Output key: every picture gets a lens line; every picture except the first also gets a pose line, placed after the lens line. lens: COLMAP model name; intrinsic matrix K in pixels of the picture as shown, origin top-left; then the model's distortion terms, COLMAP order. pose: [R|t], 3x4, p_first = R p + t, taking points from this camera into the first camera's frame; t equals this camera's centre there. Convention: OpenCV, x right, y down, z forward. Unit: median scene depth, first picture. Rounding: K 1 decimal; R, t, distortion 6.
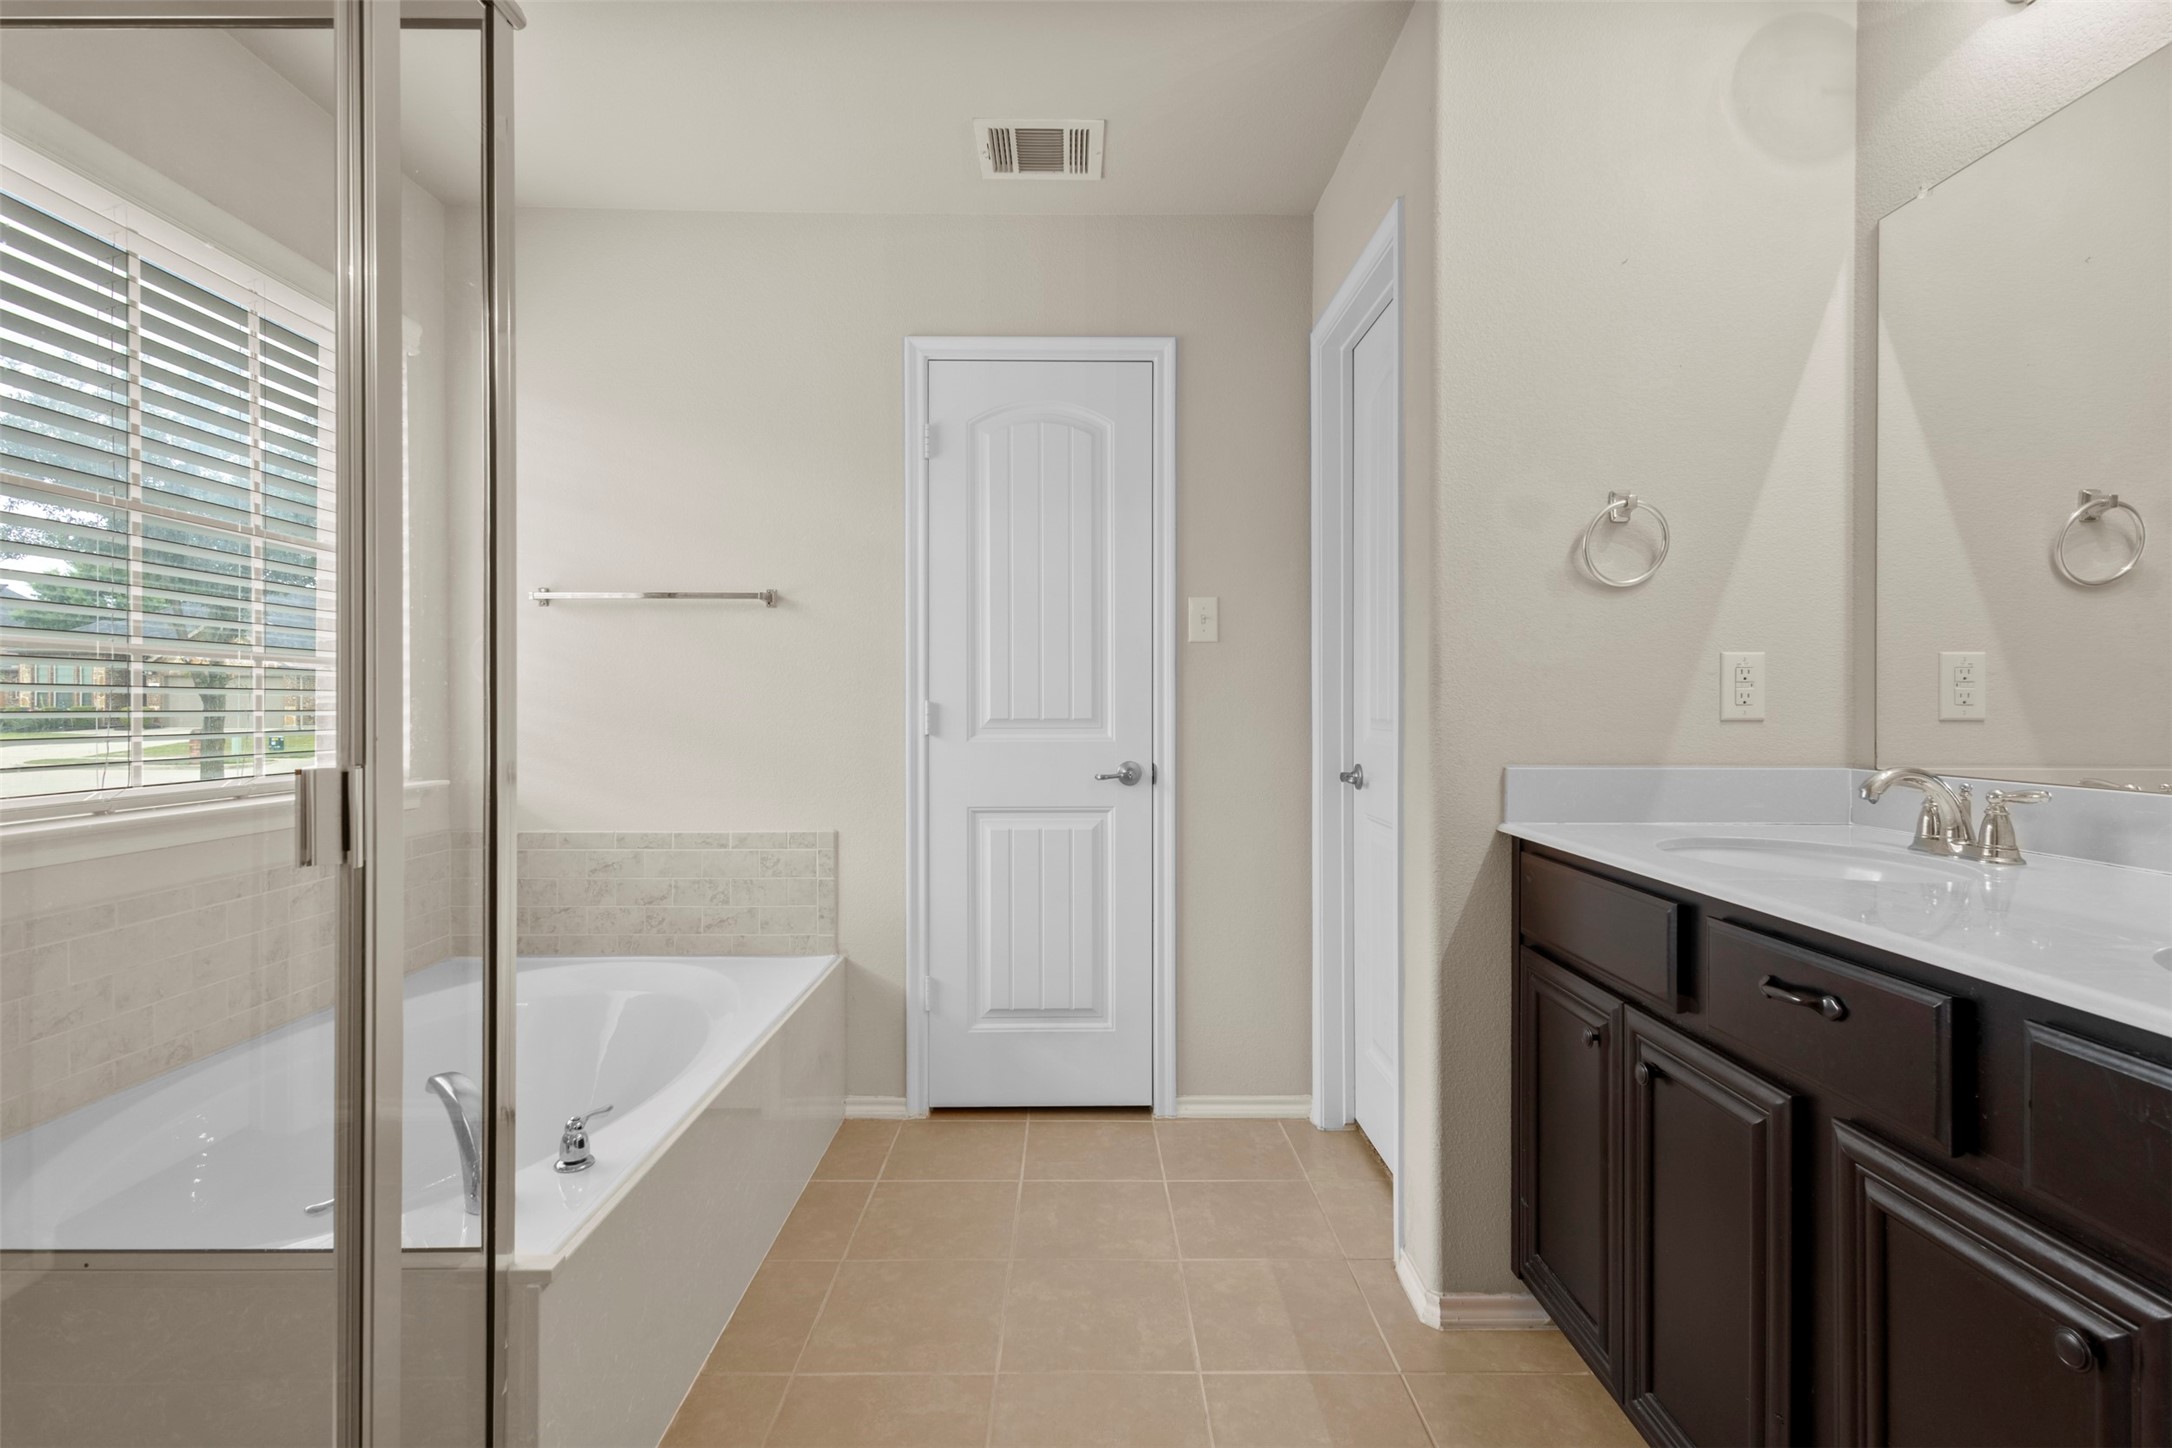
lens RADIAL K [[1006.9, 0, 1089.5], [0, 1006.9, 705.7], [0, 0, 1]] dist [0.013802, -0.004700]
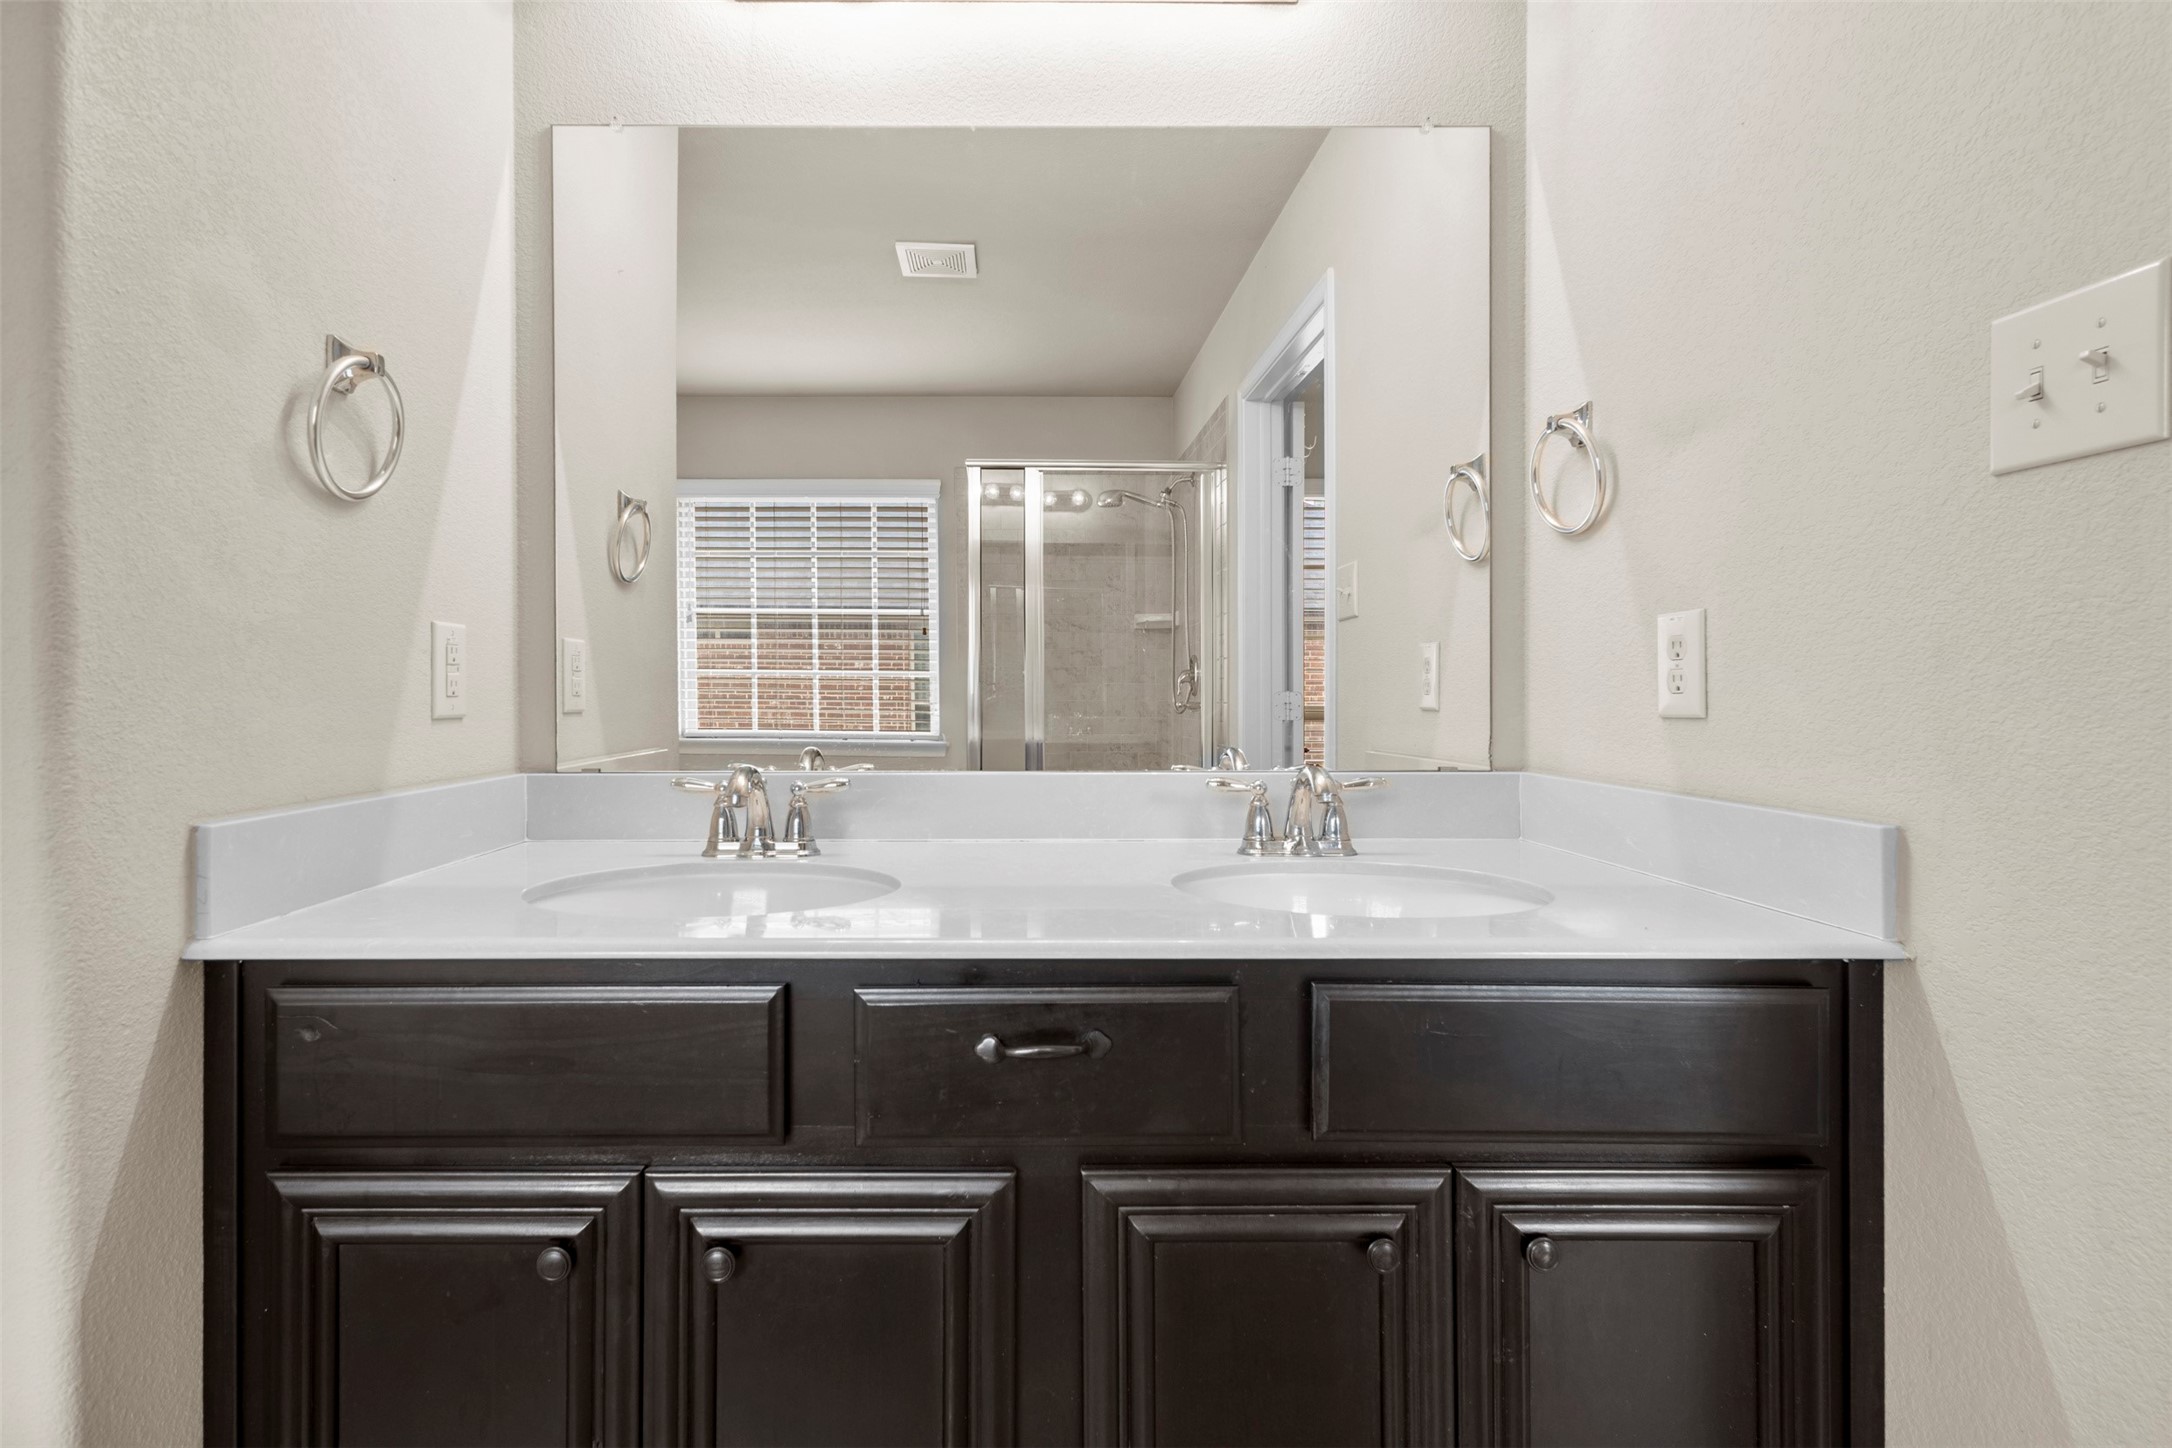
lens RADIAL K [[1006.9, 0, 1092.6], [0, 1006.9, 704.2], [0, 0, 1]] dist [0.013802, -0.004700]
pose [[-0.006105, -0.009492, 0.999936, -0.077225], [-0.003632, 0.999949, 0.009470, -0.003796], [-0.999975, -0.003574, -0.006139, 0.549083]]
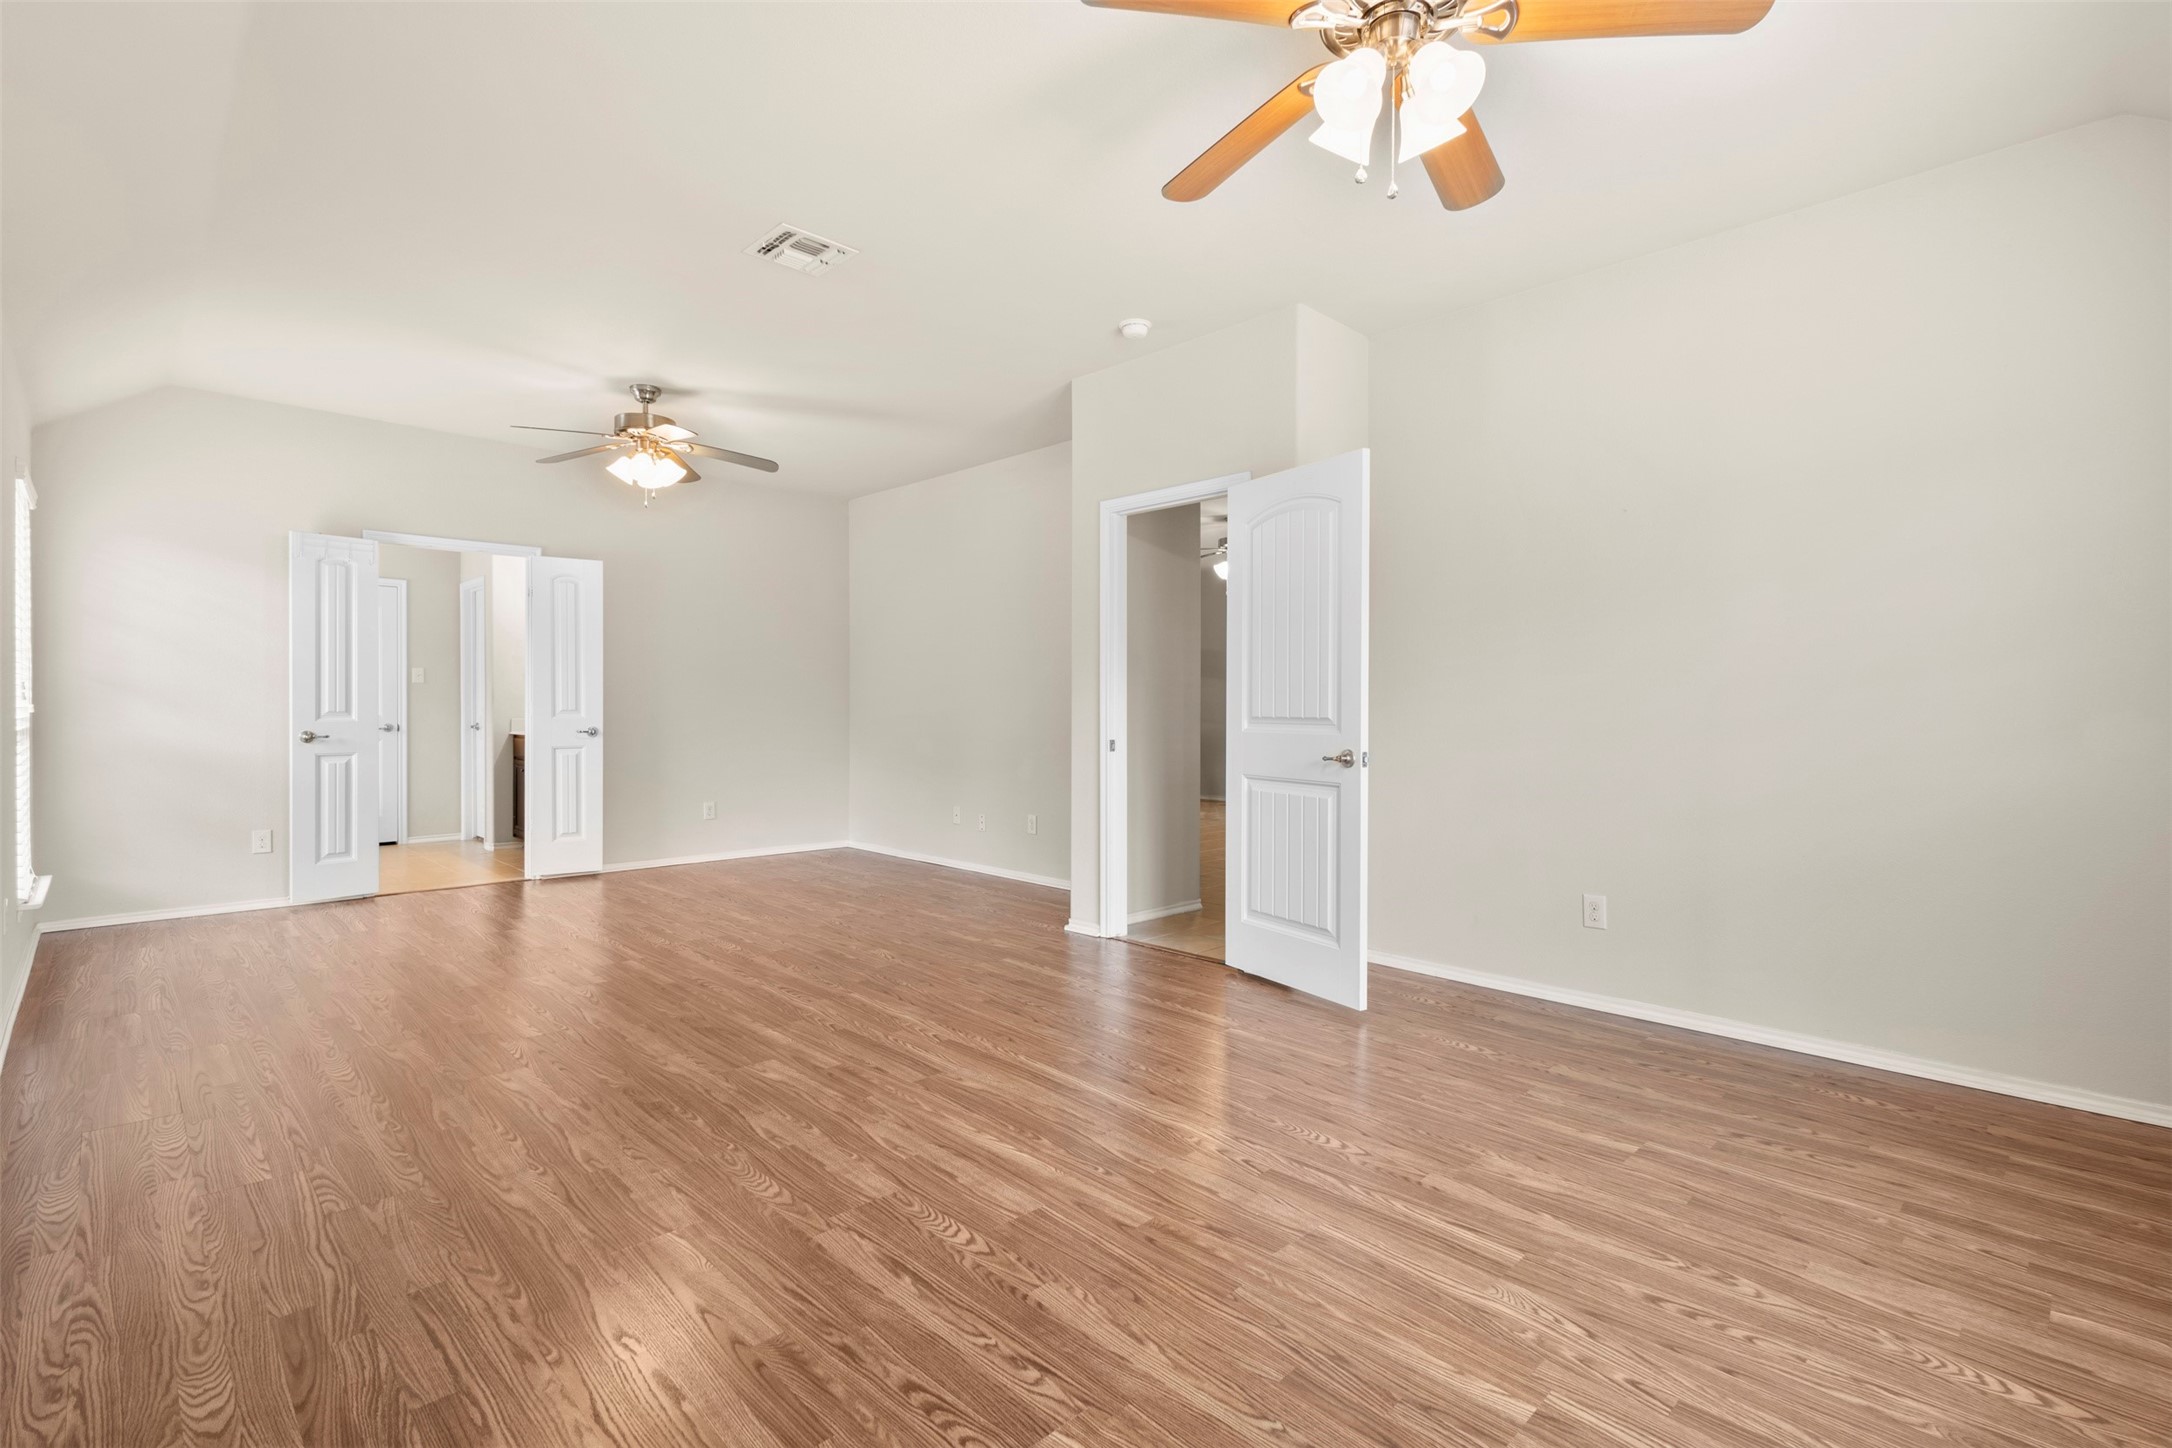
lens RADIAL K [[1006.9, 0, 1084.9], [0, 1006.9, 719.6], [0, 0, 1]] dist [0.013802, -0.004700]
pose [[0.726942, -0.003612, 0.686690, -0.757113], [-0.002079, 0.999970, 0.007460, 0.026671], [-0.686696, -0.006851, 0.726913, -3.758063]]
